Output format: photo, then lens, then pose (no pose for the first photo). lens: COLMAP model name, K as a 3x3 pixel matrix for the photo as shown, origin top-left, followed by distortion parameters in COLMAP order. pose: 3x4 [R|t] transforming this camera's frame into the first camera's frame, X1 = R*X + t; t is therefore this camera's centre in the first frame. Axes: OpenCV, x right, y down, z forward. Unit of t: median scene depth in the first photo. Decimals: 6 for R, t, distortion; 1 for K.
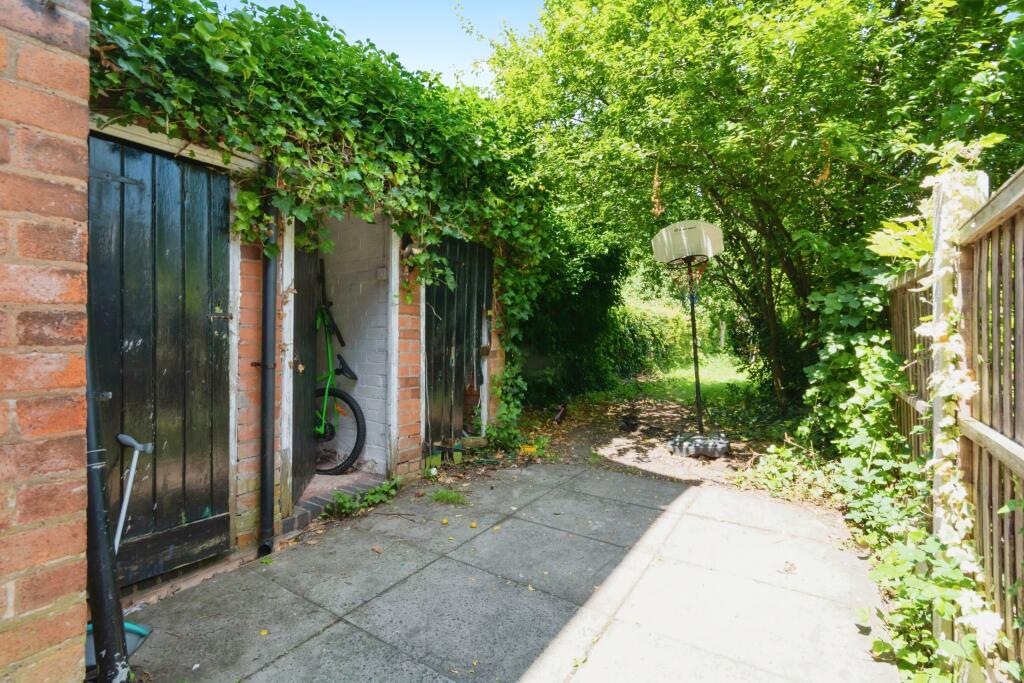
lens RADIAL K [[470.1, 0, 511.6], [0, 470.1, 337.4], [0, 0, 1]] dist [0.002596, -0.000438]
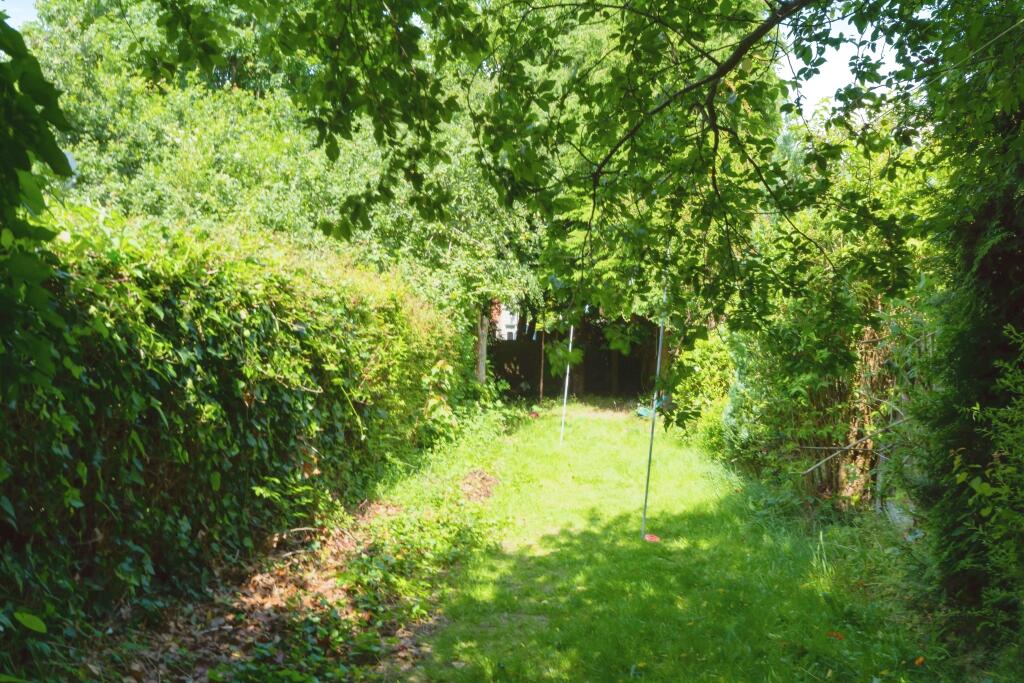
lens RADIAL K [[885.7, 0, 511.8], [0, 885.7, 341.3], [0, 0, 1]] dist [-0.001097, -0.000258]
pose [[0.867955, 0.003598, 0.496630, 0.155301], [-0.004306, 0.999991, 0.000282, -0.021569], [-0.496624, -0.002383, 0.867962, 0.535941]]
